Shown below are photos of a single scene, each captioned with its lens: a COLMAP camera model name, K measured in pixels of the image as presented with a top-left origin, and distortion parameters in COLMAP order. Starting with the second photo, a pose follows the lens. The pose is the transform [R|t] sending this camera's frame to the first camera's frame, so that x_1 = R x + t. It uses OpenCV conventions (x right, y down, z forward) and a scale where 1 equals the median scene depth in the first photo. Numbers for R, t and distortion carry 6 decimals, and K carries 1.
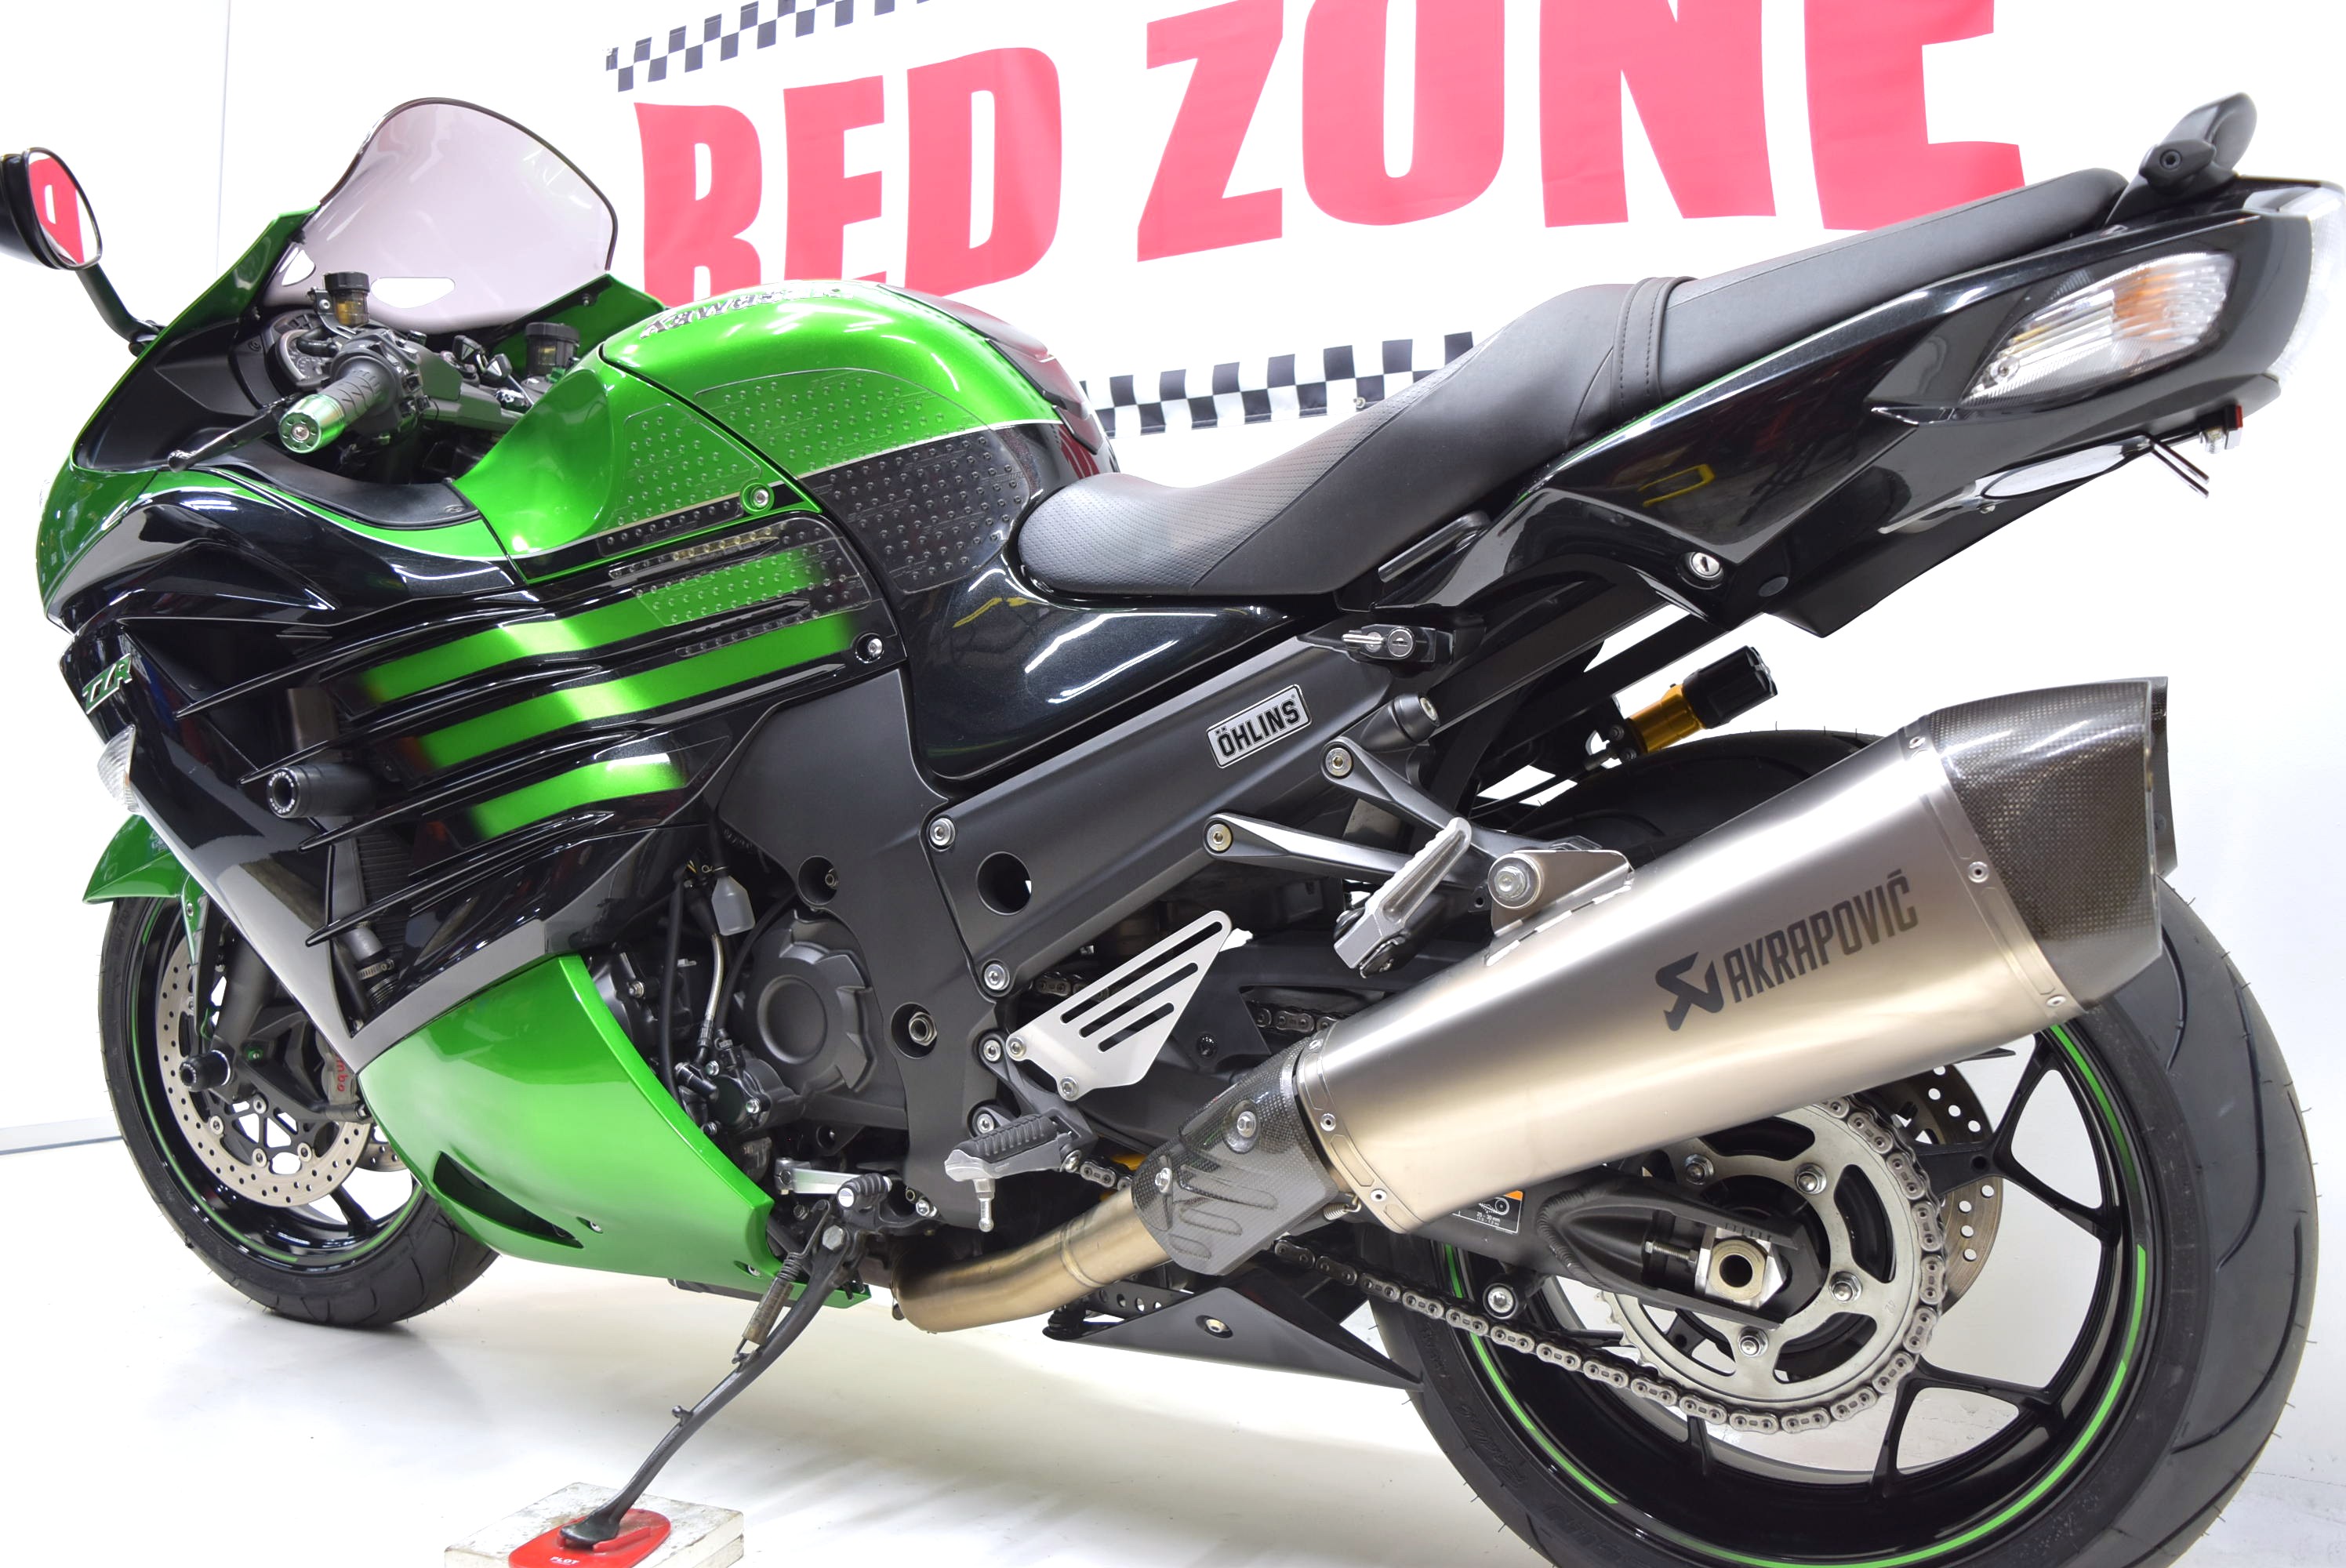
lens RADIAL K [[1971.8, 0, 1173.0], [0, 1971.8, 784.0], [0, 0, 1]] dist [-0.098384, 0.004282]
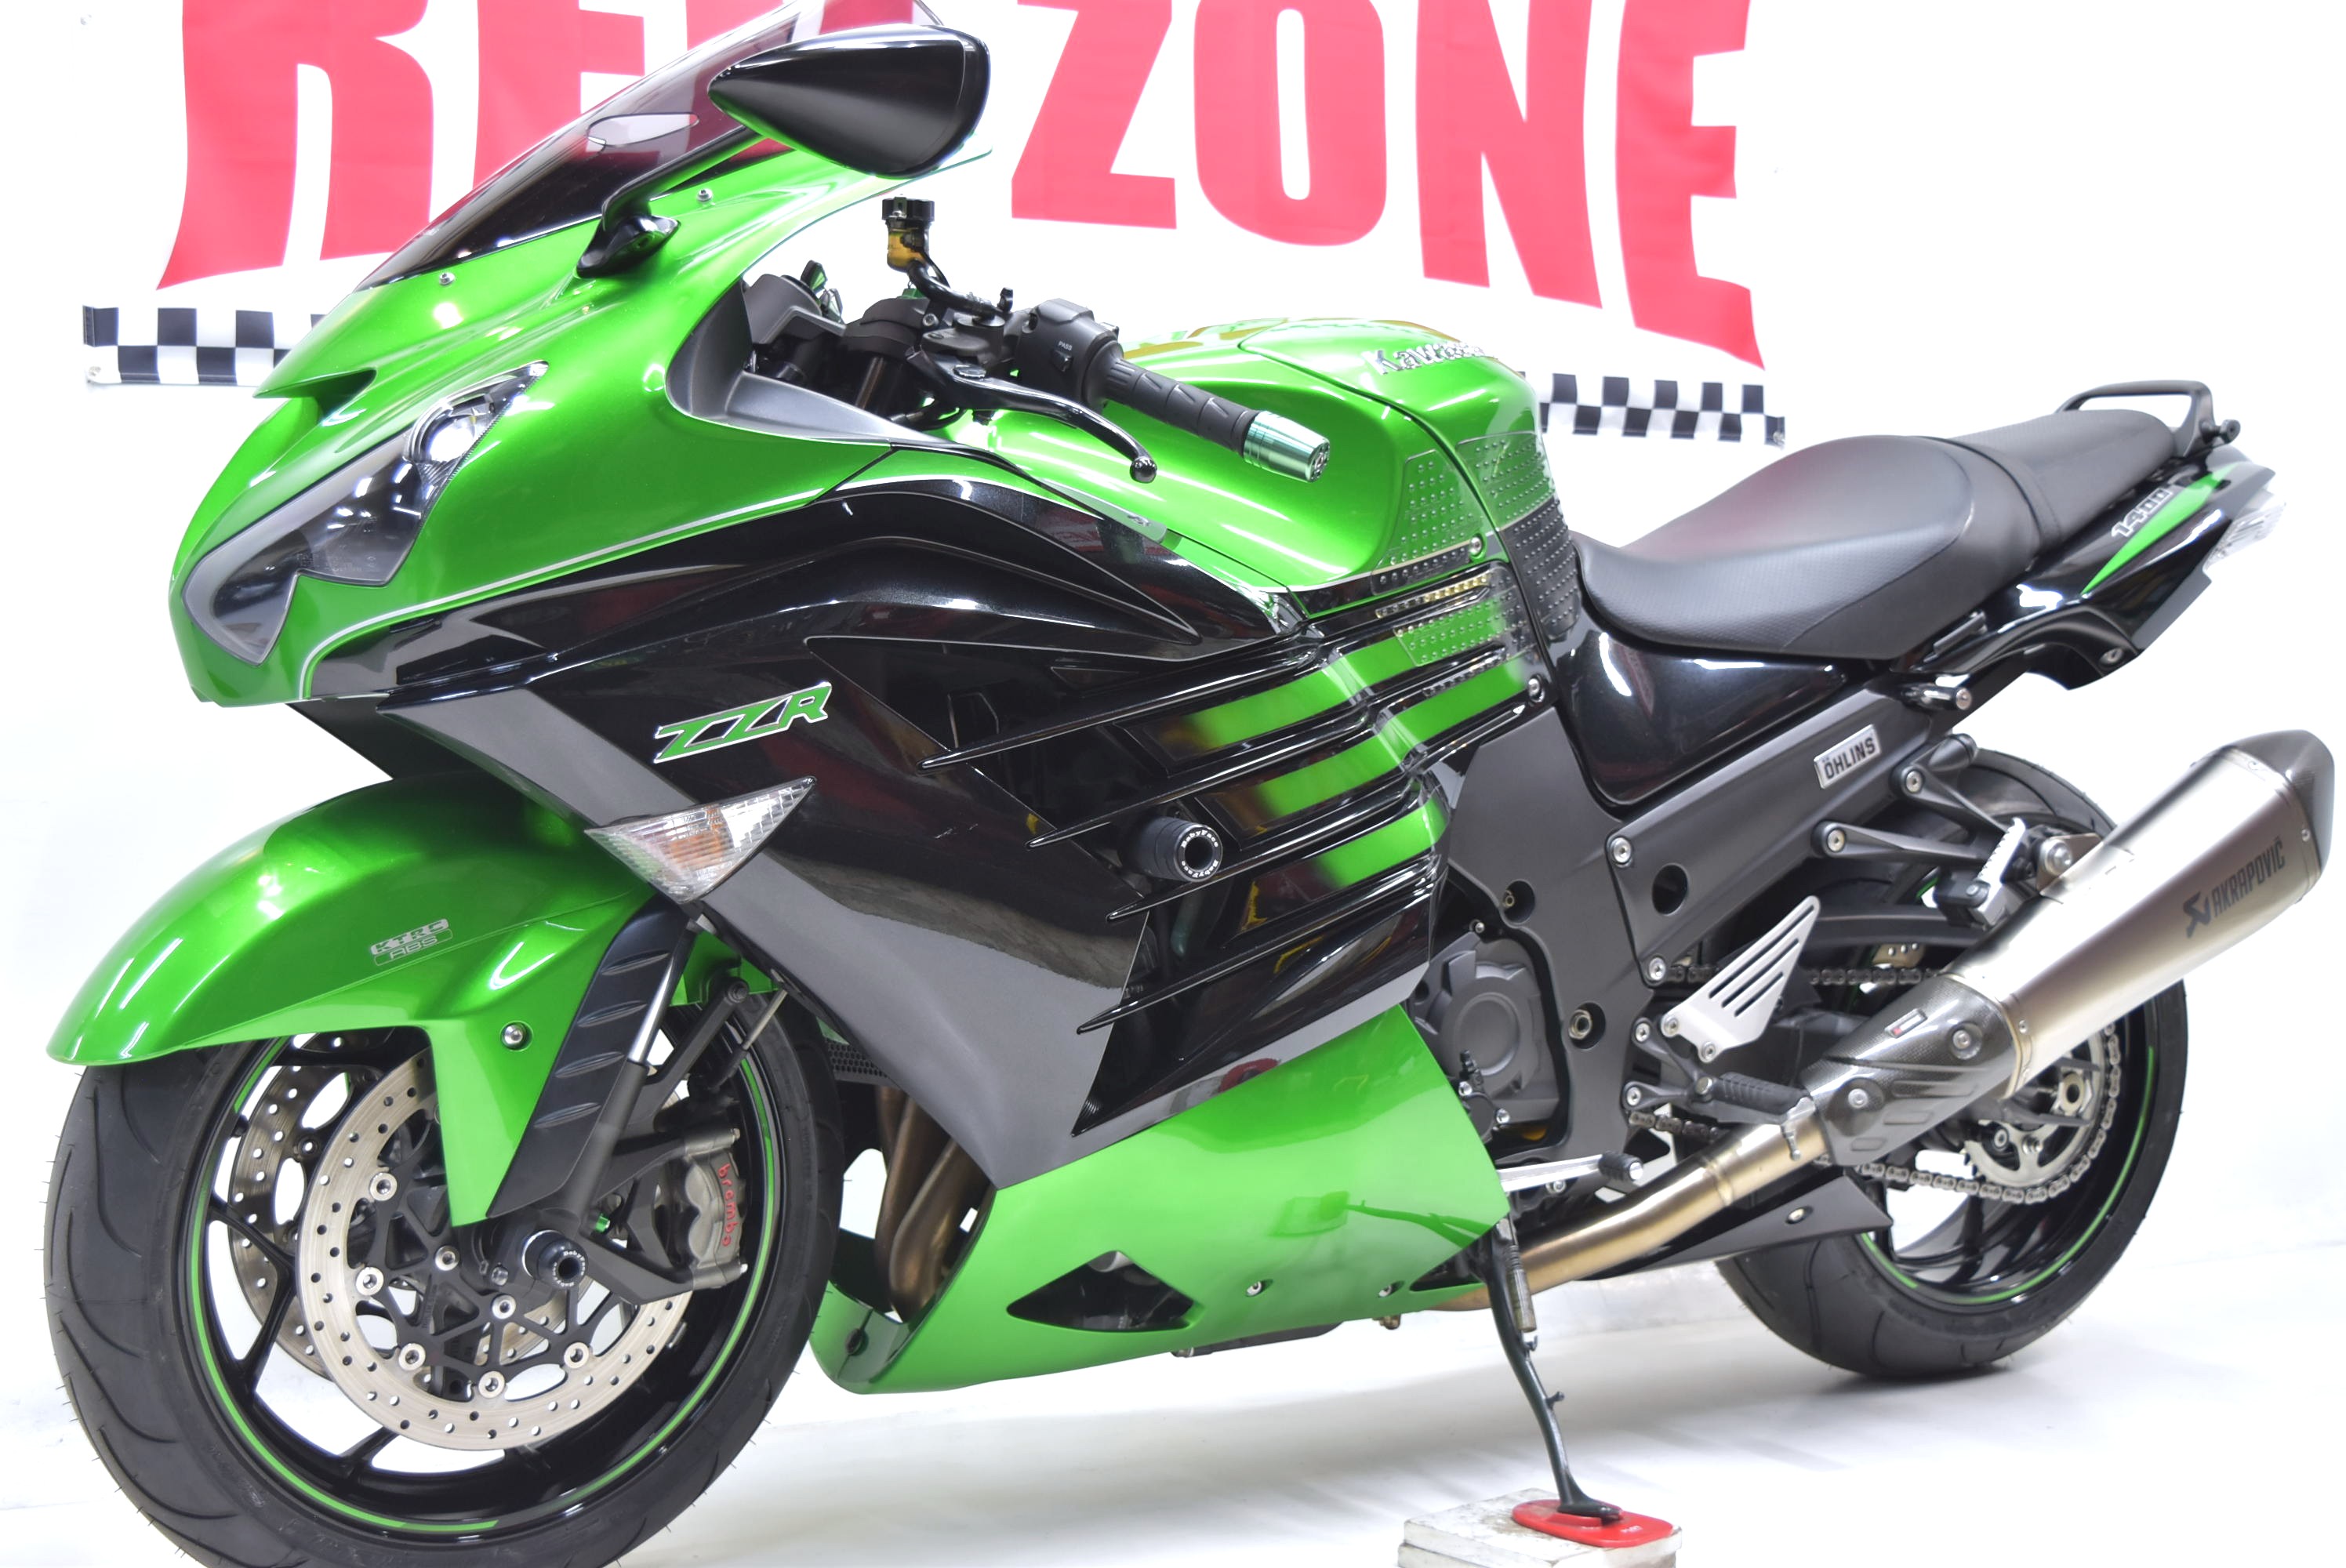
lens RADIAL K [[2918.5, 0, 1173.0], [0, 2918.5, 784.0], [0, 0, 1]] dist [-0.062320, 0.002005]
pose [[0.499504, -0.043090, 0.865239, -1.716644], [0.007012, 0.998931, 0.045701, -0.093945], [-0.866283, -0.016761, 0.499272, 0.369317]]
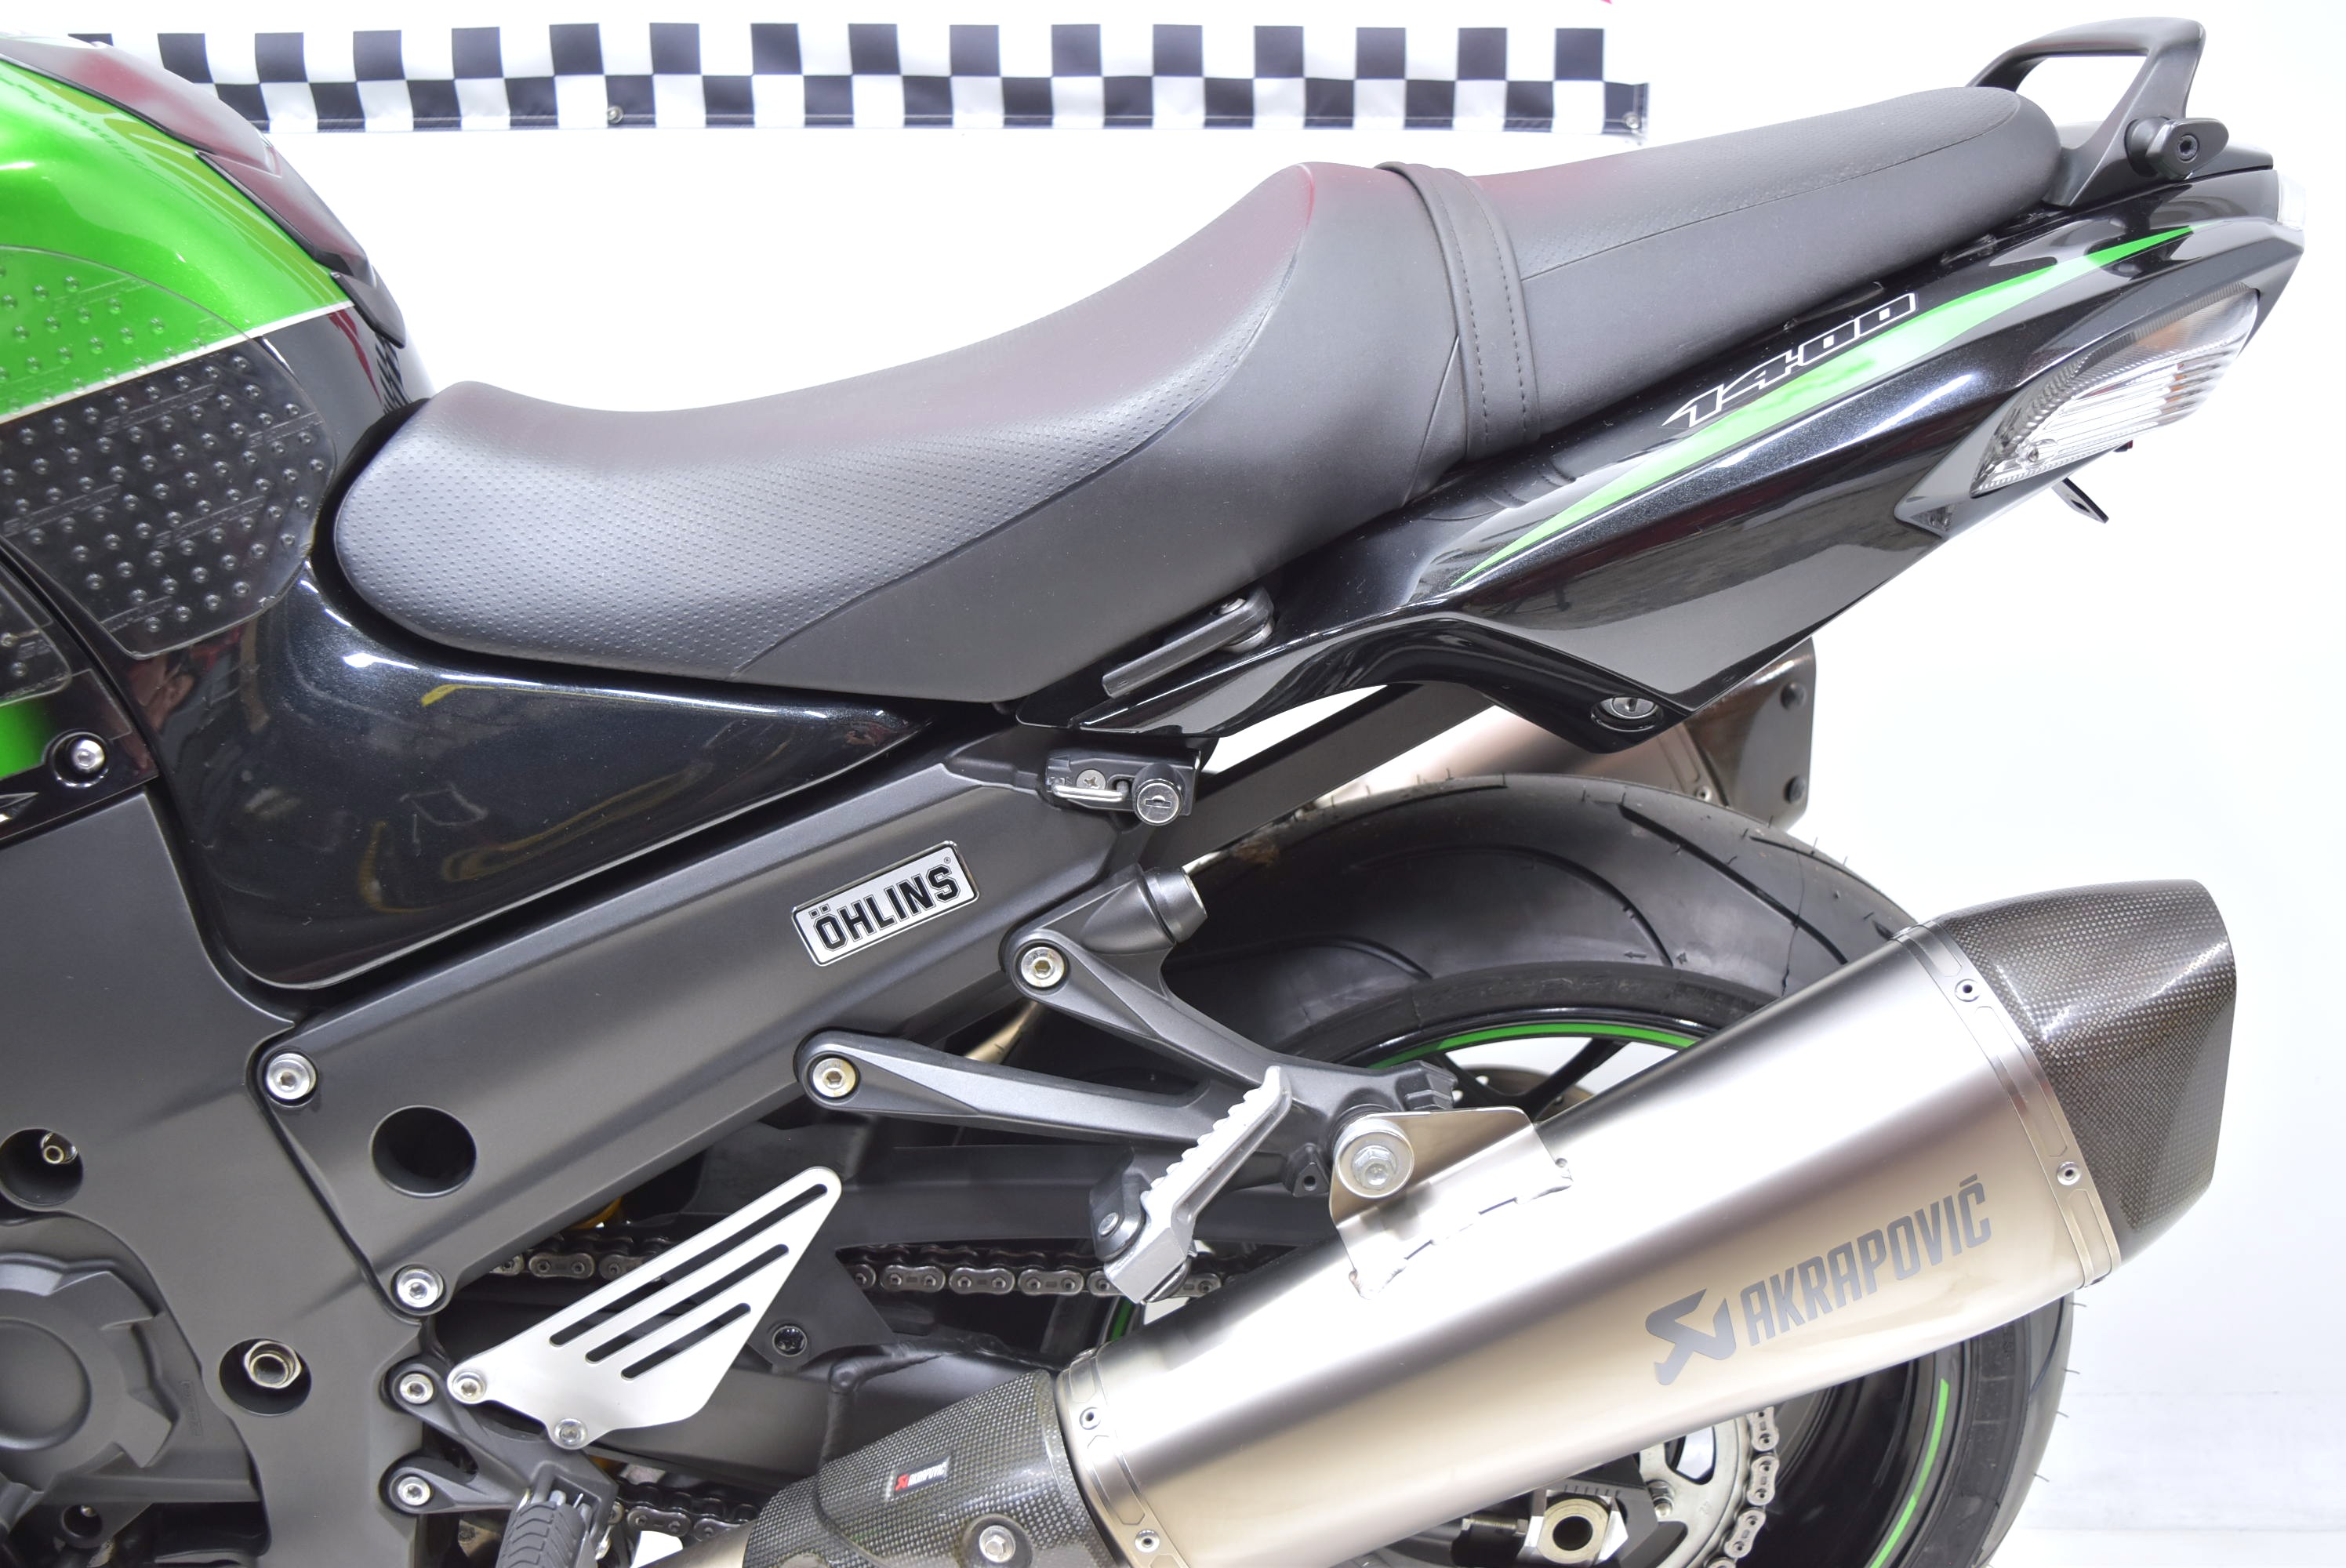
lens RADIAL K [[2230.8, 0, 1173.0], [0, 2230.8, 784.0], [0, 0, 1]] dist [-0.077897, 0.014174]
pose [[0.841856, -0.142079, 0.520665, -0.223301], [0.004359, 0.966485, 0.256687, -0.226303], [-0.539685, -0.213824, 0.814260, 0.336810]]
